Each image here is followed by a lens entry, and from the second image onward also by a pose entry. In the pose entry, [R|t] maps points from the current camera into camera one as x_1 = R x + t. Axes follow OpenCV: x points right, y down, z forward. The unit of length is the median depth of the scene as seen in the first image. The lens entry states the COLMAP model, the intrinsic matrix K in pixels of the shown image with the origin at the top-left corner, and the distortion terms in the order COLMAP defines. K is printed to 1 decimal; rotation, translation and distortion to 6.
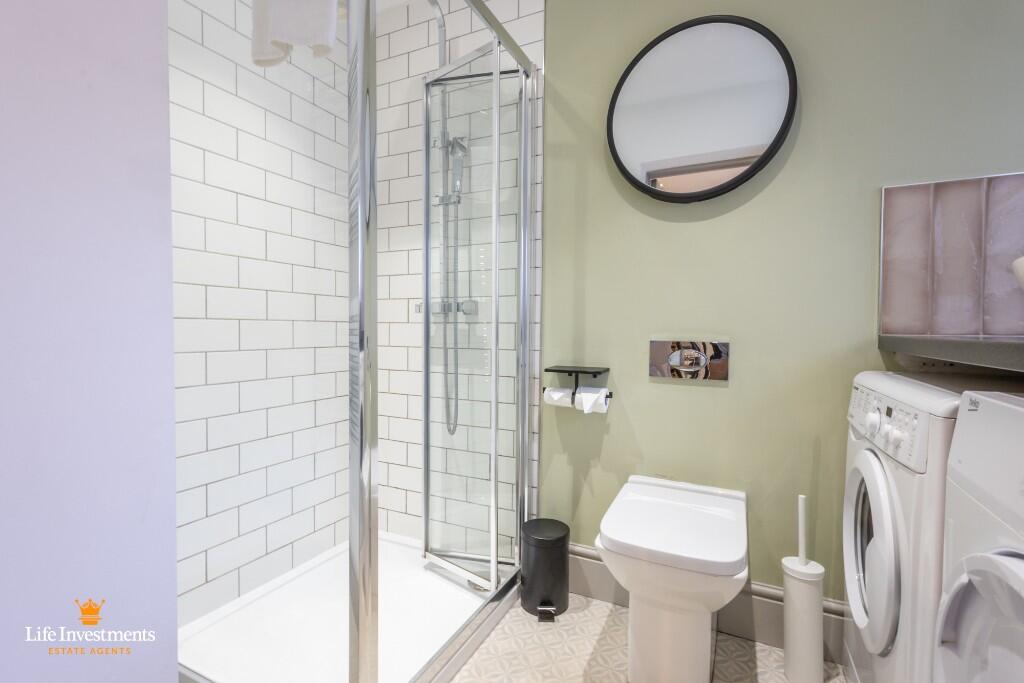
lens RADIAL K [[482.7, 0, 515.1], [0, 482.7, 340.4], [0, 0, 1]] dist [0.016819, -0.001233]
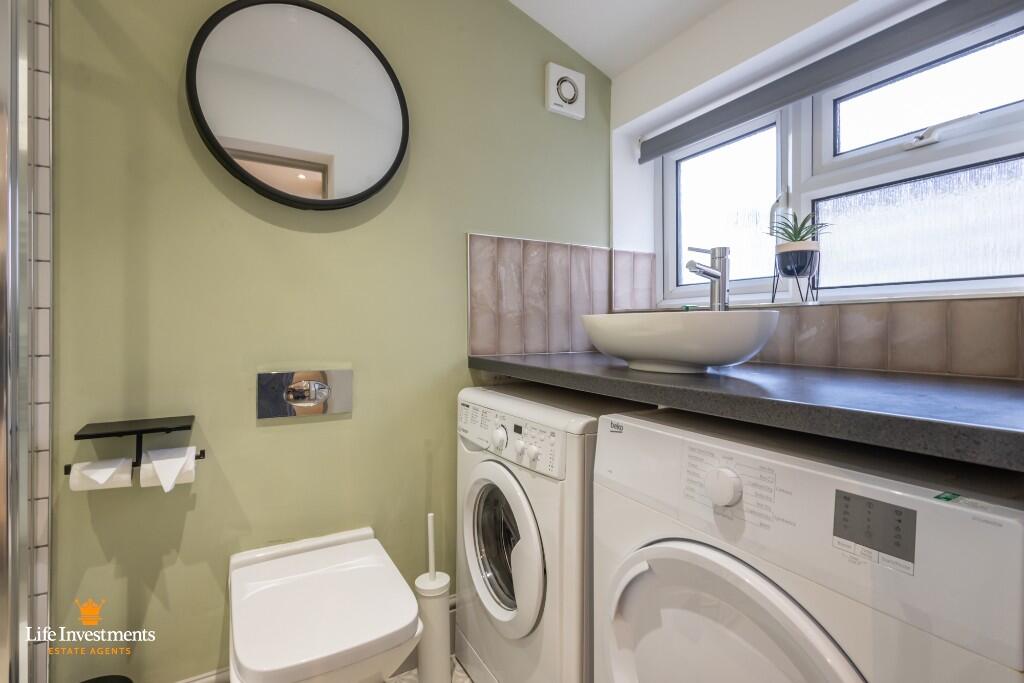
lens RADIAL K [[482.7, 0, 528.2], [0, 482.7, 326.0], [0, 0, 1]] dist [0.016819, -0.001233]
pose [[0.549675, -0.002565, 0.835375, -0.139090], [0.017044, 0.999822, -0.008145, -0.062749], [-0.835205, 0.018715, 0.549621, 0.198587]]
